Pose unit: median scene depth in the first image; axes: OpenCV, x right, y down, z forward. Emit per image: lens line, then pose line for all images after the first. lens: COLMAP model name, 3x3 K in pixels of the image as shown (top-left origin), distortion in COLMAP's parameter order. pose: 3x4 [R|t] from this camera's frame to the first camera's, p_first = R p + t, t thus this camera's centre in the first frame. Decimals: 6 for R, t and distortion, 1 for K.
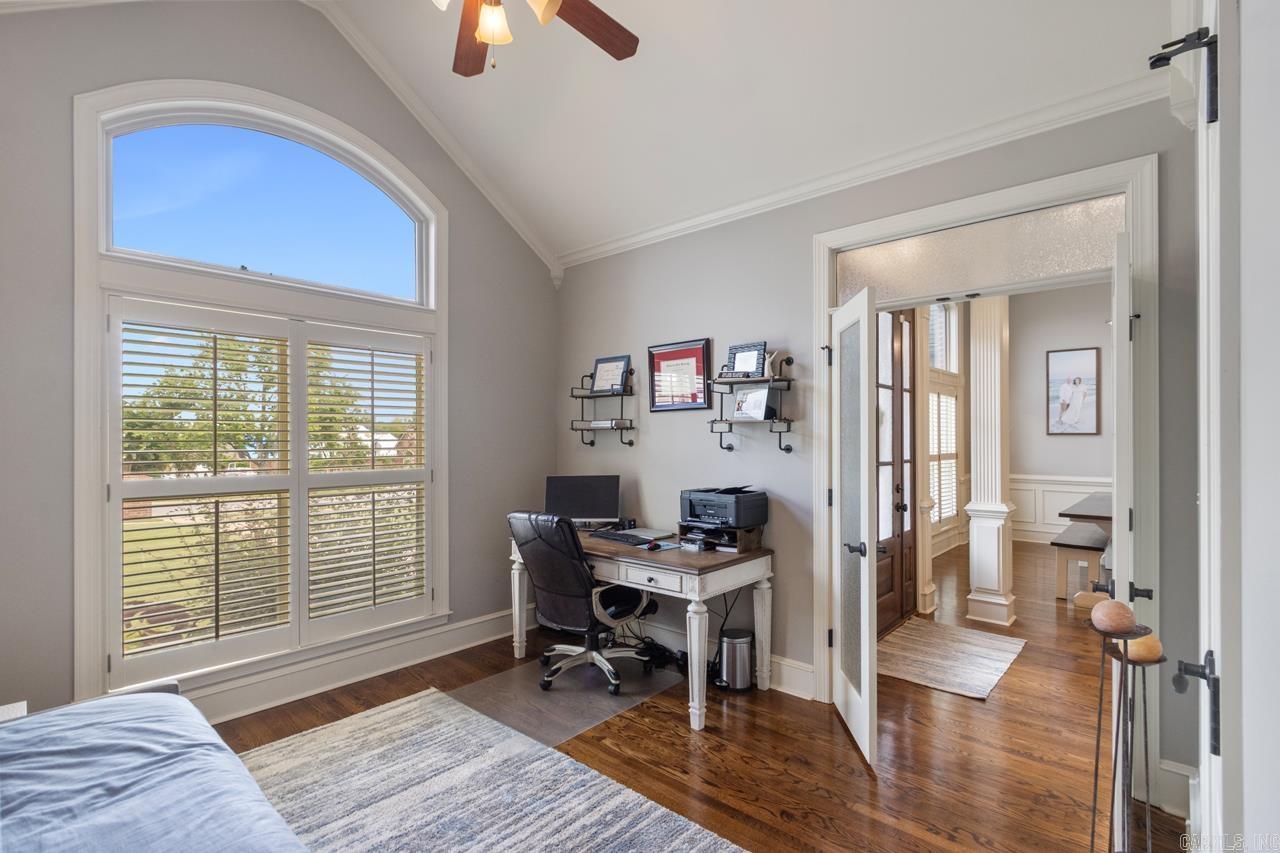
lens RADIAL K [[608.5, 0, 642.1], [0, 608.5, 443.4], [0, 0, 1]] dist [0.014241, -0.000214]
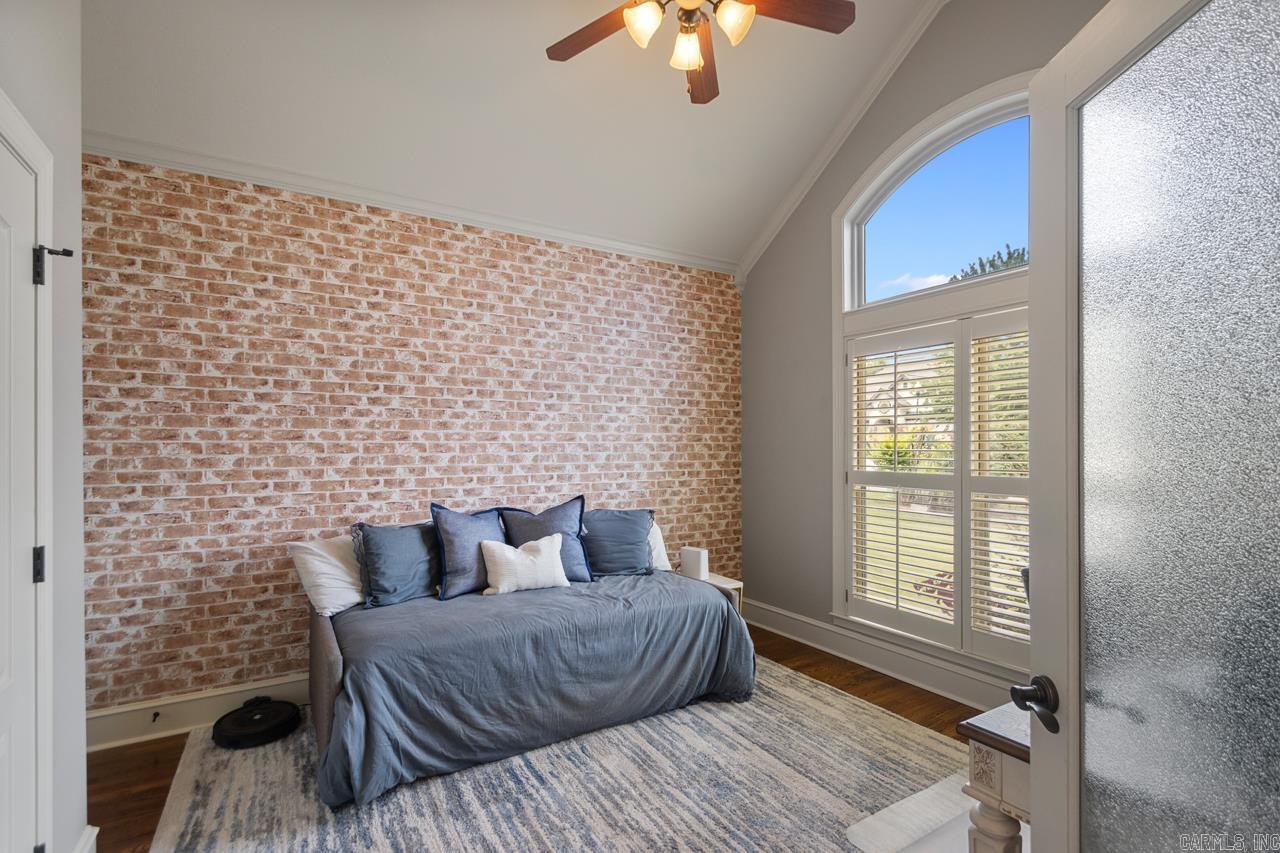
lens RADIAL K [[608.5, 0, 642.1], [0, 608.5, 443.4], [0, 0, 1]] dist [0.014241, -0.000214]
pose [[-0.314763, -0.013794, -0.949070, 0.617486], [0.004562, 0.999861, -0.016045, 0.020246], [0.949159, -0.009381, -0.314656, 0.961092]]
